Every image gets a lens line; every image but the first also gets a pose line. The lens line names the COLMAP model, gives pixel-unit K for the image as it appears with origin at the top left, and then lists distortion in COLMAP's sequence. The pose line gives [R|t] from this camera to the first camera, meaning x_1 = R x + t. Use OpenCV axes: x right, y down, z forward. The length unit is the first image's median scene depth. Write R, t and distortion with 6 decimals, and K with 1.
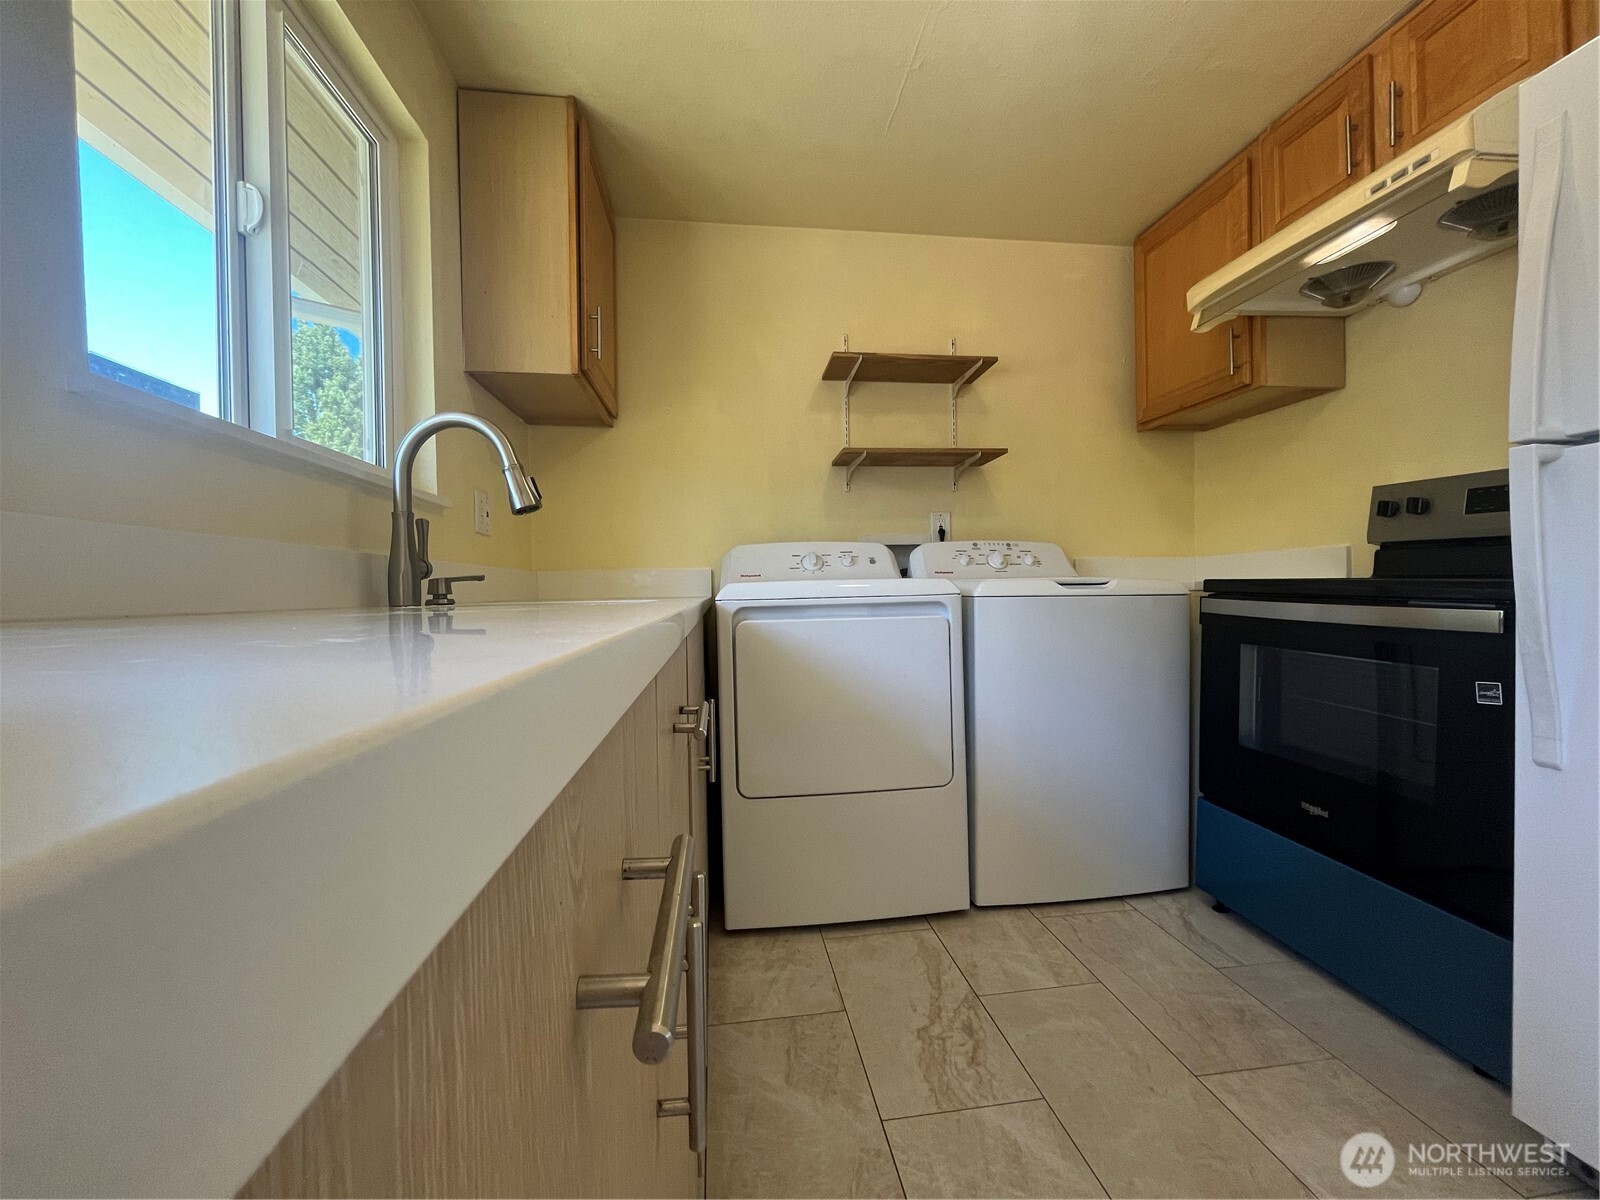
lens RADIAL K [[650.1, 0, 800.0], [0, 650.1, 600.0], [0, 0, 1]] dist [-0.001520, -0.000446]
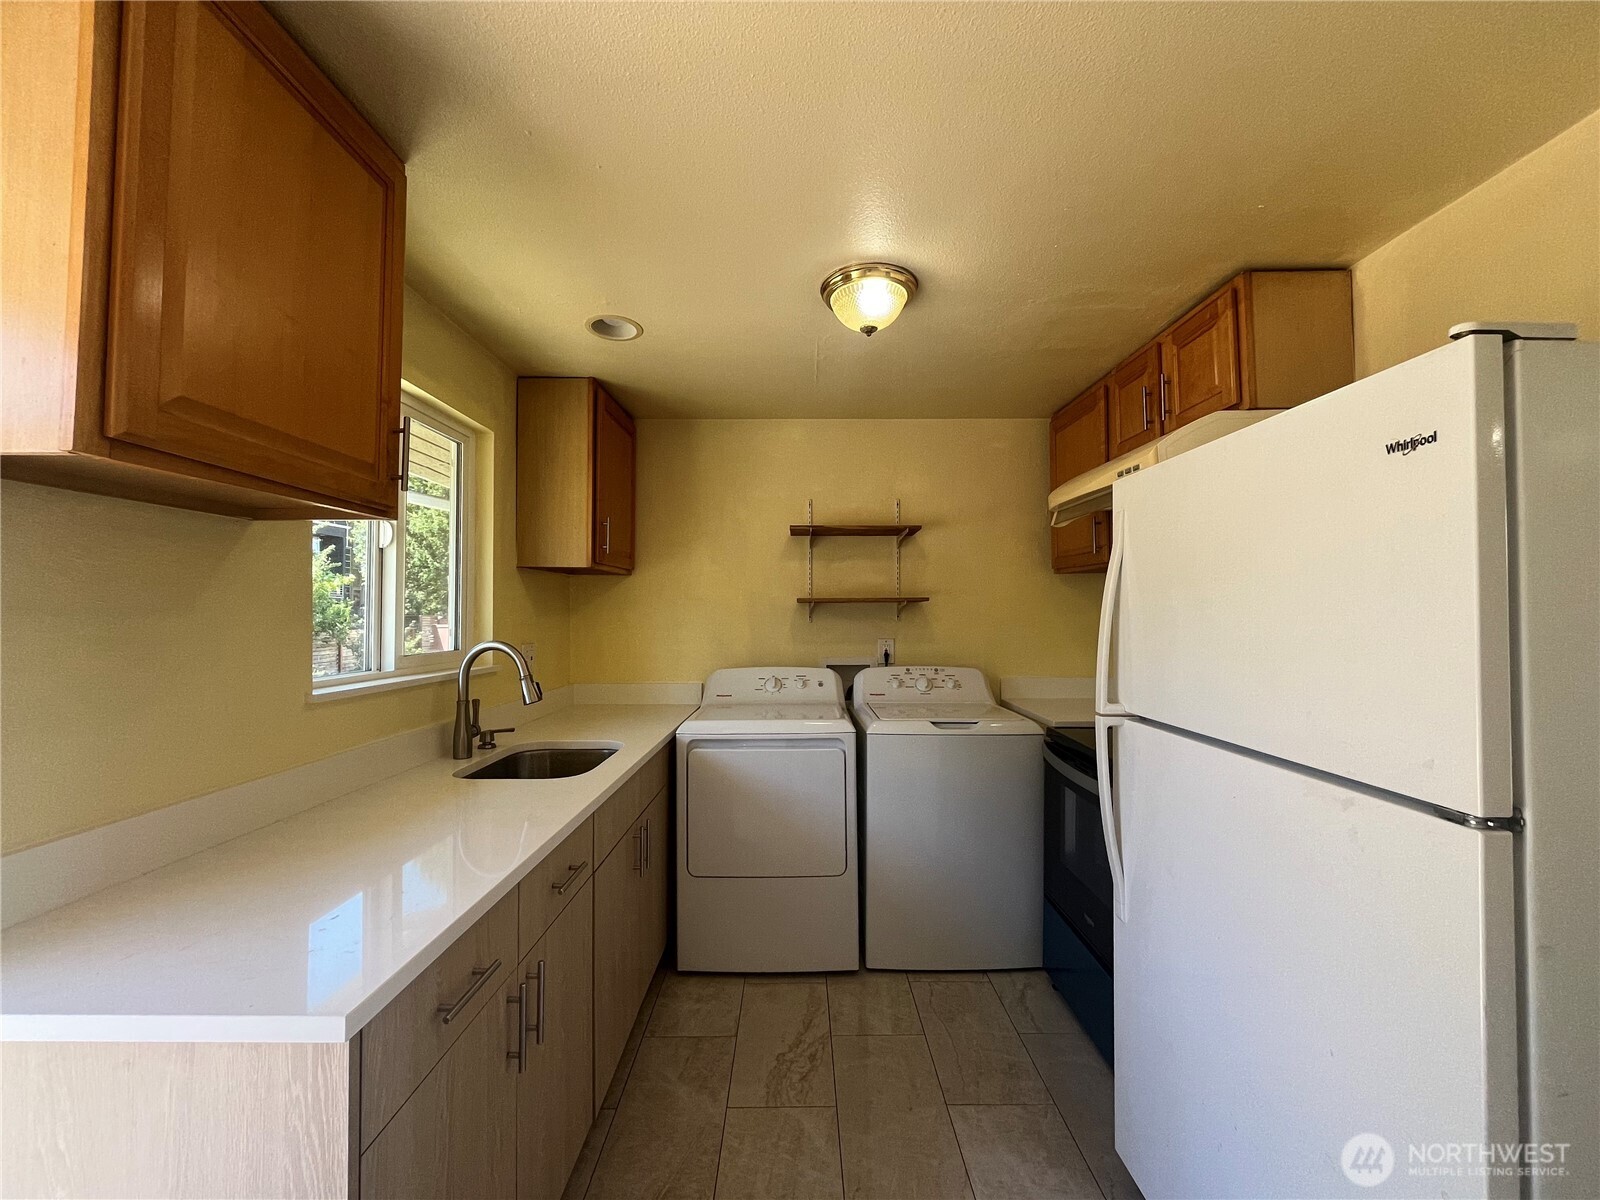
lens RADIAL K [[648.2, 0, 797.6], [0, 648.2, 599.4], [0, 0, 1]] dist [-0.002970, -0.000316]
pose [[0.991105, 0.013106, -0.132434, 0.305055], [-0.017631, 0.999298, -0.033052, -0.240139], [0.131908, 0.035093, 0.990641, -0.361833]]
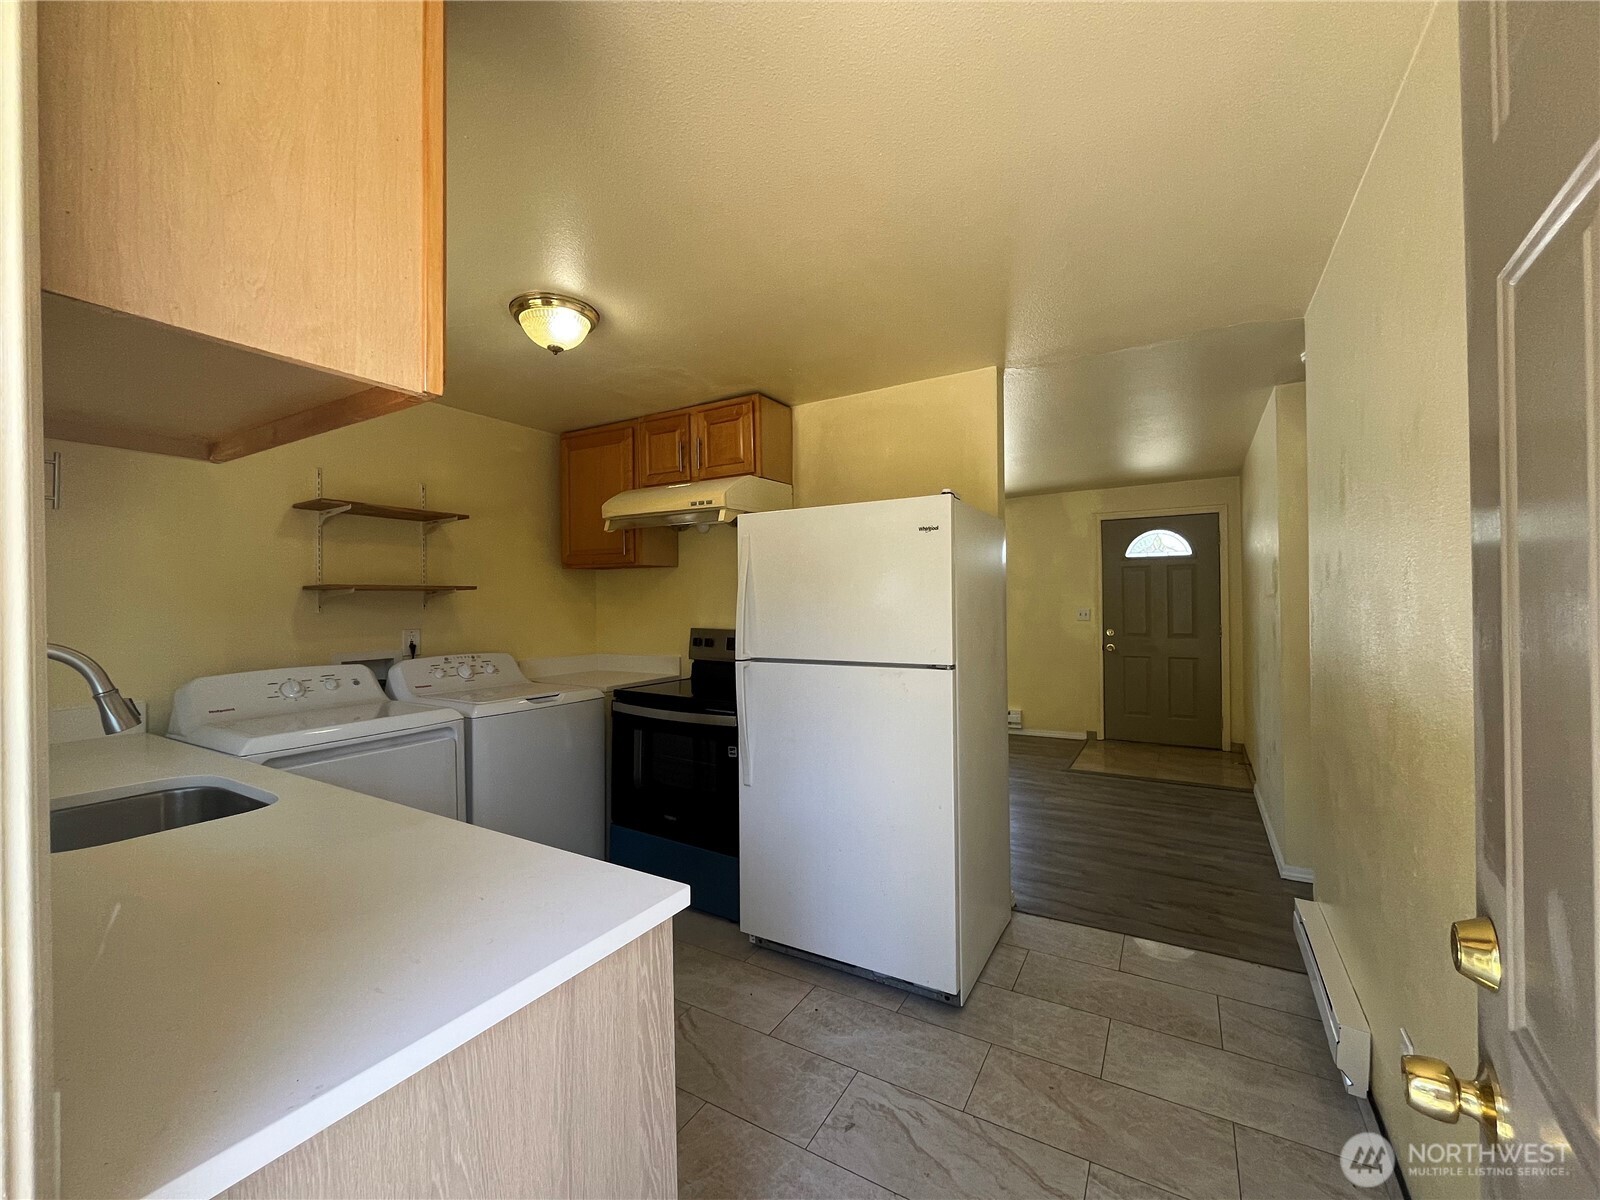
lens RADIAL K [[650.1, 0, 800.0], [0, 650.1, 600.0], [0, 0, 1]] dist [-0.001520, -0.000446]
pose [[0.621958, 0.014377, 0.782919, -0.386101], [0.011639, 0.999551, -0.027601, -0.212943], [-0.782964, 0.026279, 0.621511, -0.407861]]
